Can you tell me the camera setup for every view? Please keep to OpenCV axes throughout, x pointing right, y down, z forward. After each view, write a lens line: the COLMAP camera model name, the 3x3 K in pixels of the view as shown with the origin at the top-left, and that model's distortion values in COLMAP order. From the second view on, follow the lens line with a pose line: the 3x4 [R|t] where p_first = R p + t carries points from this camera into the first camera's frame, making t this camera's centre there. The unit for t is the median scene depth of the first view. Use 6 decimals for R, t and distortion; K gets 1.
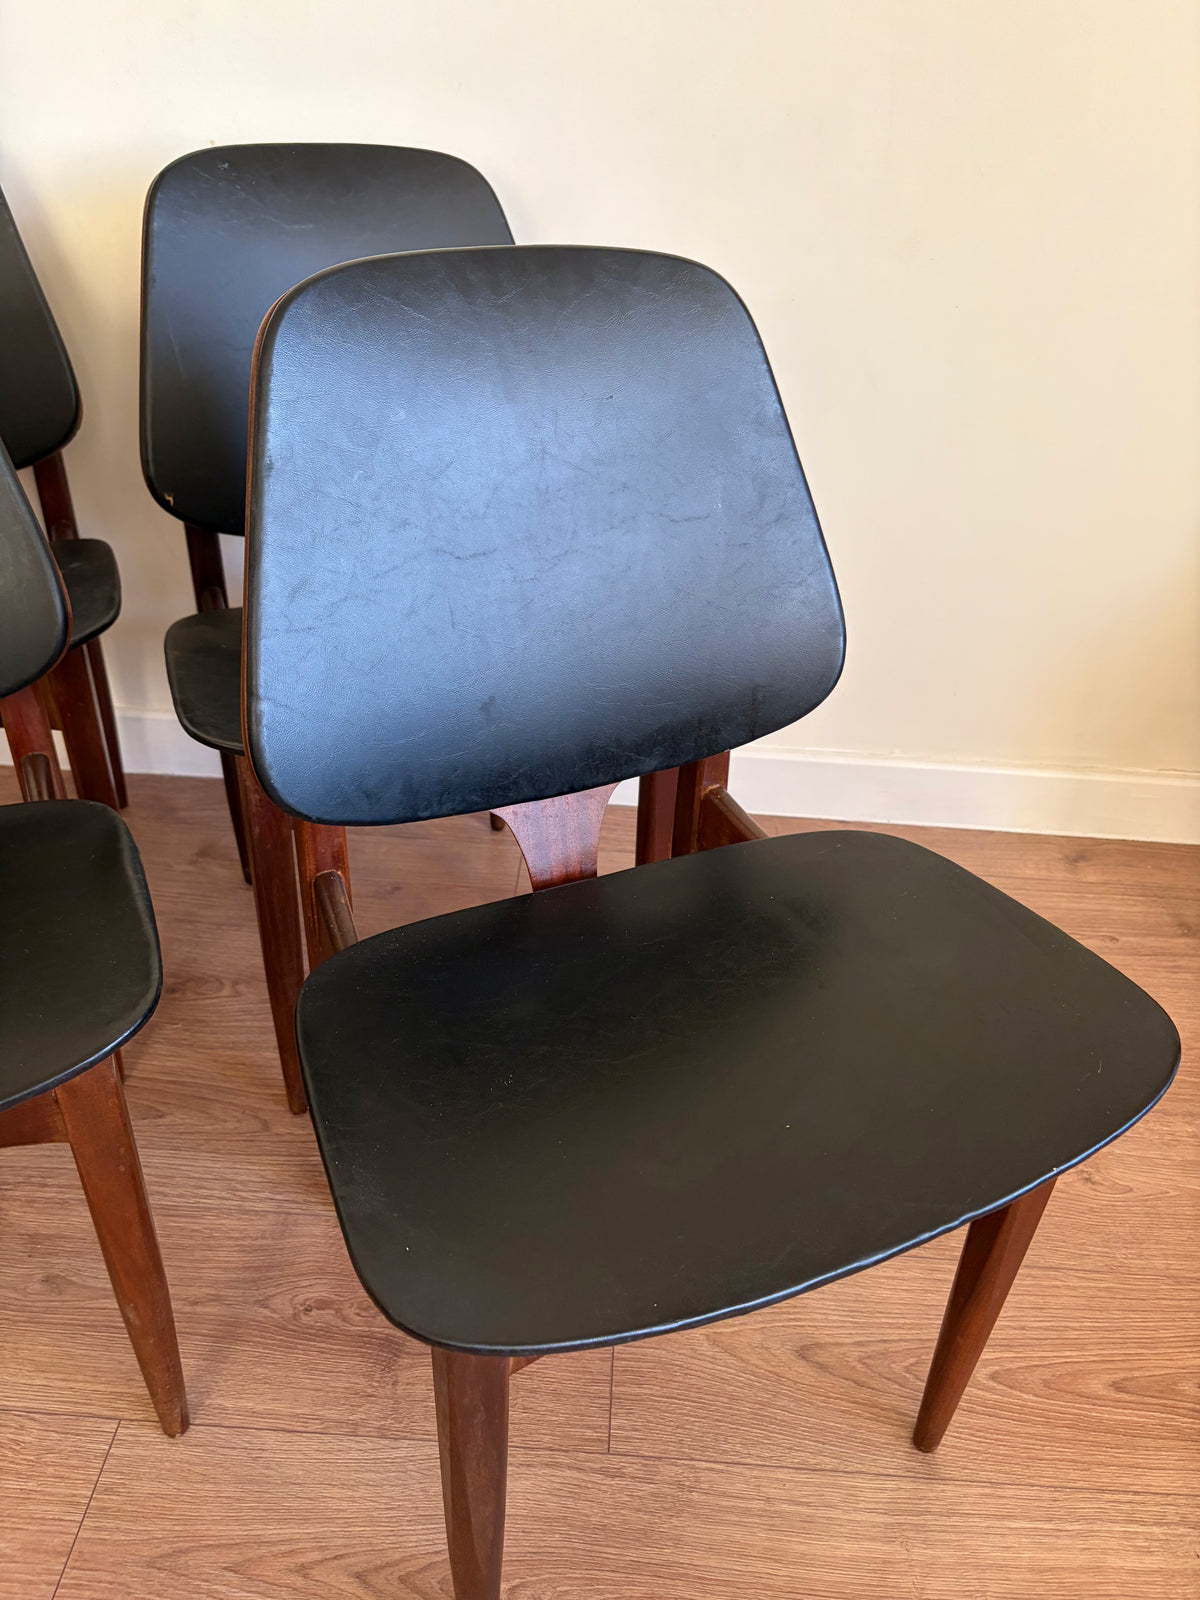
lens RADIAL K [[1216.5, 0, 589.4], [0, 1216.5, 810.7], [0, 0, 1]] dist [0.075260, -0.084485]
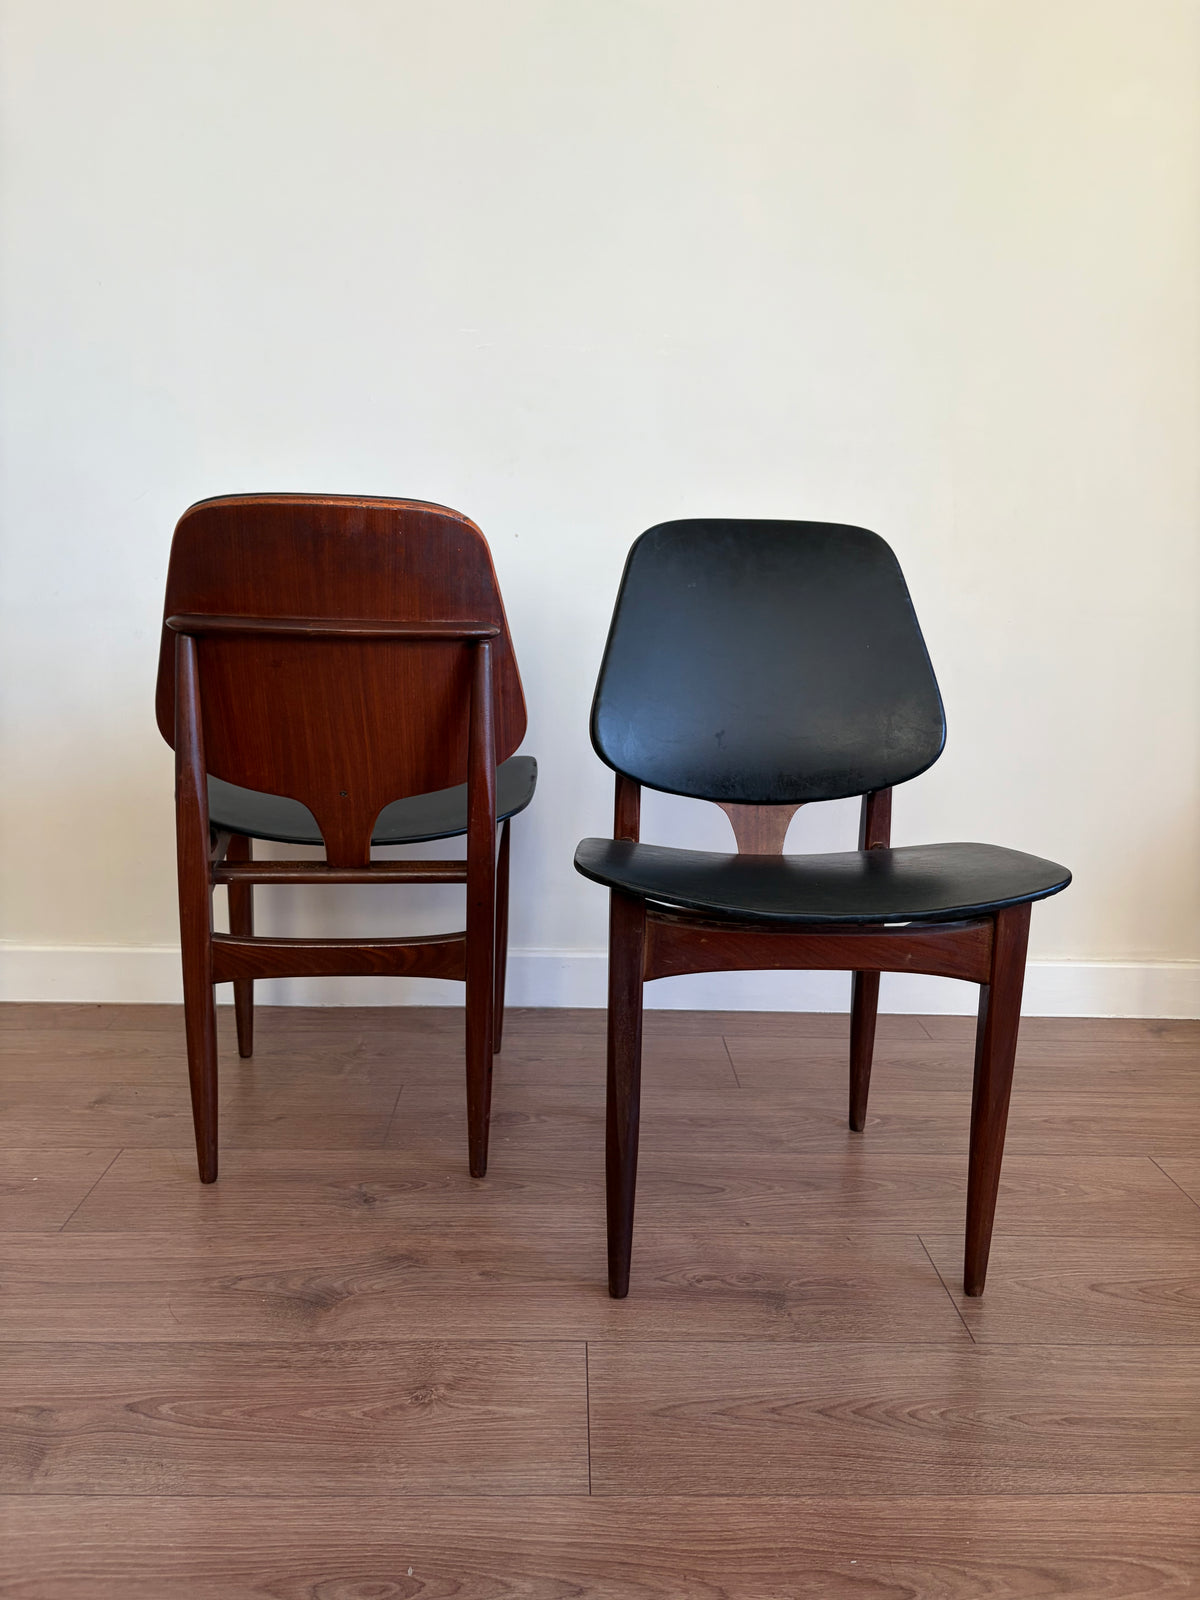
lens RADIAL K [[1216.5, 0, 611.4], [0, 1216.5, 809.3], [0, 0, 1]] dist [0.075260, -0.084485]
pose [[0.995684, -0.032107, 0.087073, -0.439900], [0.063506, 0.919891, -0.386998, 0.474834], [-0.067672, 0.390858, 0.917960, -0.341382]]
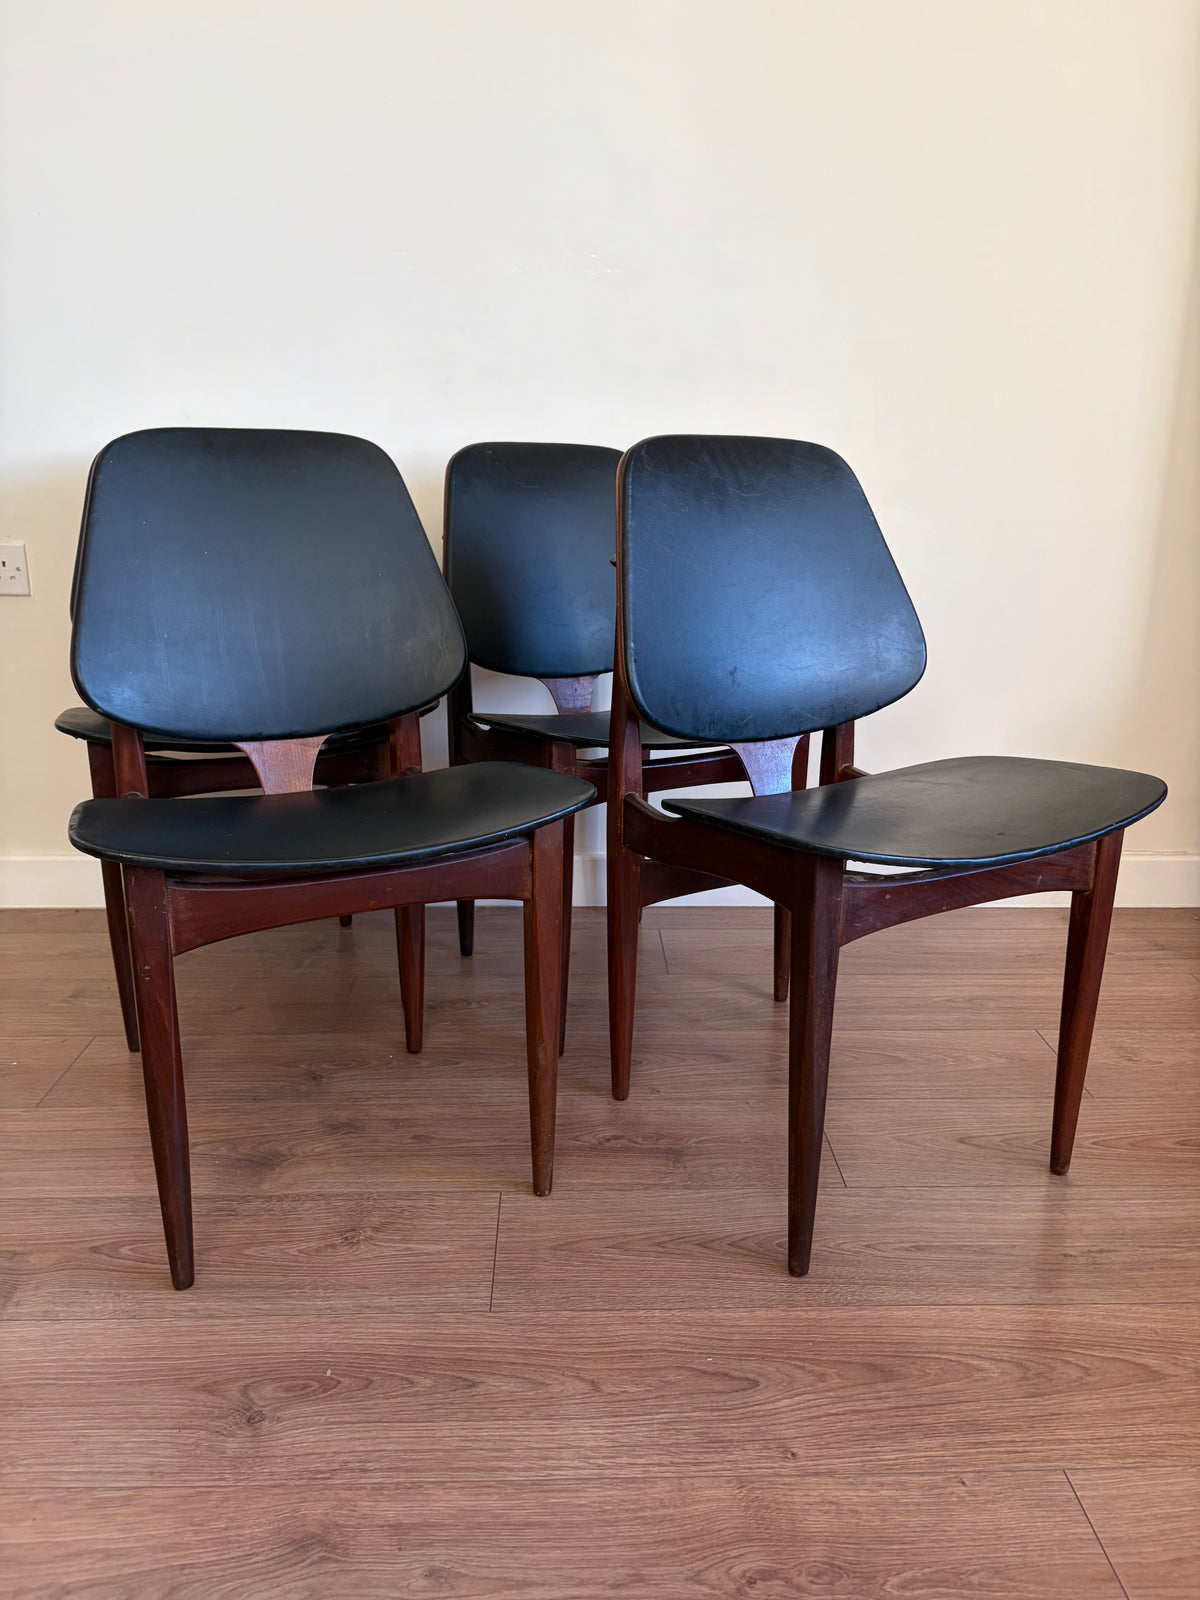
lens RADIAL K [[1216.5, 0, 613.5], [0, 1216.5, 813.0], [0, 0, 1]] dist [0.075260, -0.084485]
pose [[0.995193, -0.054399, 0.081430, -0.338424], [0.077541, 0.945599, -0.315958, 0.529737], [-0.059812, 0.320754, 0.945272, -0.456035]]
